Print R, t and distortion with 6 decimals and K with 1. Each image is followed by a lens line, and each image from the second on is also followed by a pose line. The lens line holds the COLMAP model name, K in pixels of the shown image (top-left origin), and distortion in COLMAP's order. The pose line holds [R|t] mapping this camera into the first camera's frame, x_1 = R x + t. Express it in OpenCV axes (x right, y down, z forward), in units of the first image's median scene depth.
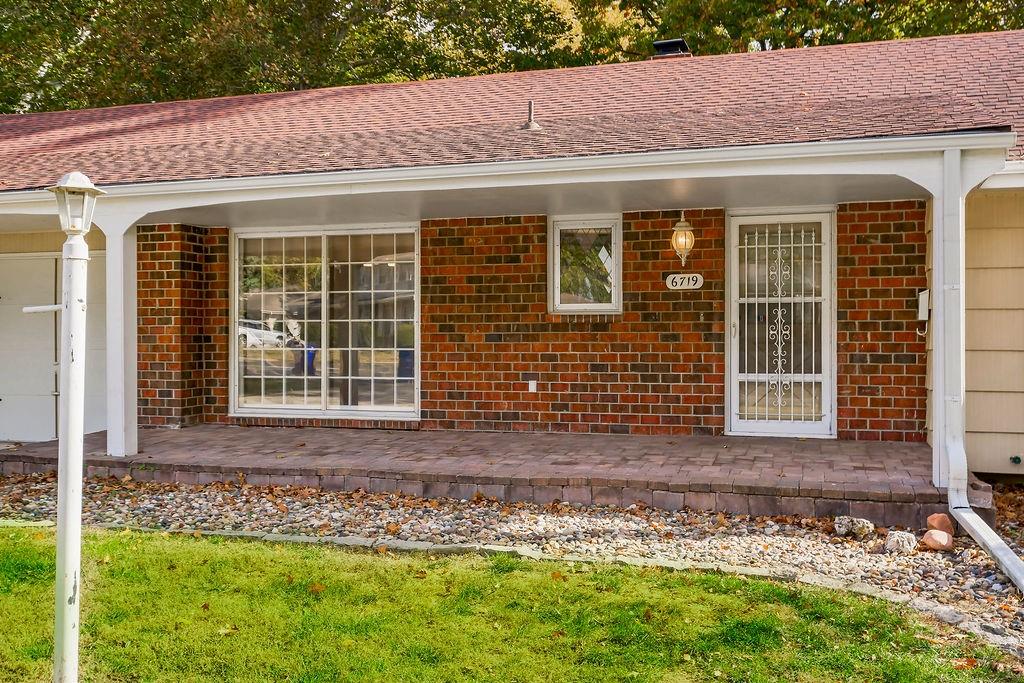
lens RADIAL K [[973.4, 0, 512.1], [0, 973.4, 340.0], [0, 0, 1]] dist [0.002642, 0.000000]
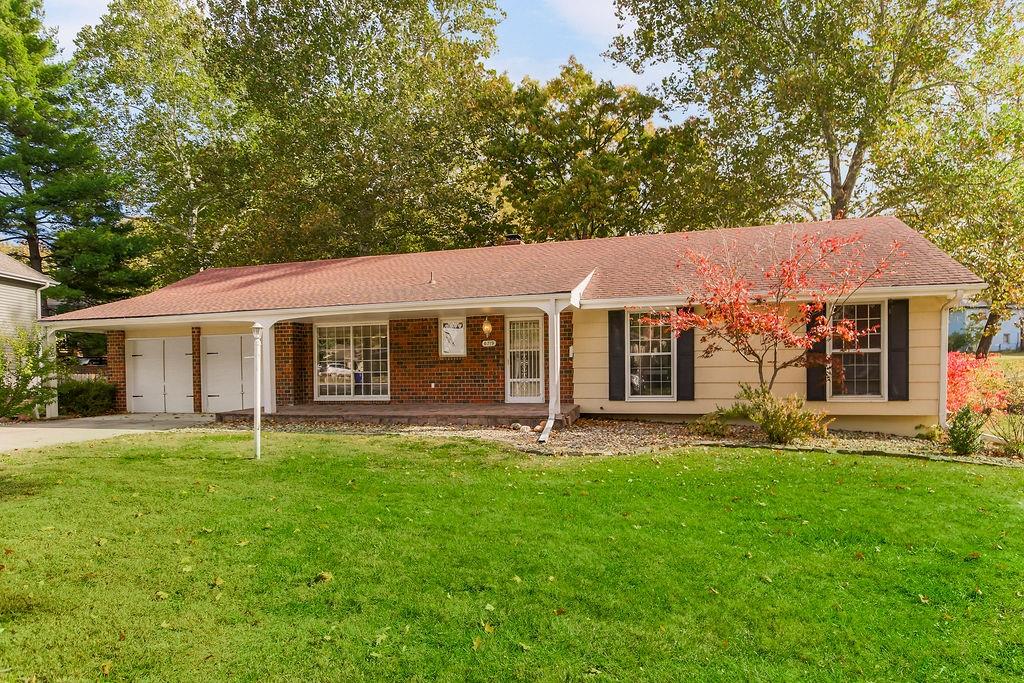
lens RADIAL K [[591.2, 0, 509.8], [0, 591.2, 372.6], [0, 0, 1]] dist [-0.000060, -0.000007]
pose [[0.999866, -0.013673, 0.008946, 0.208288], [0.013695, 0.999903, -0.002426, 0.020431], [-0.008912, 0.002549, 0.999957, -0.536606]]
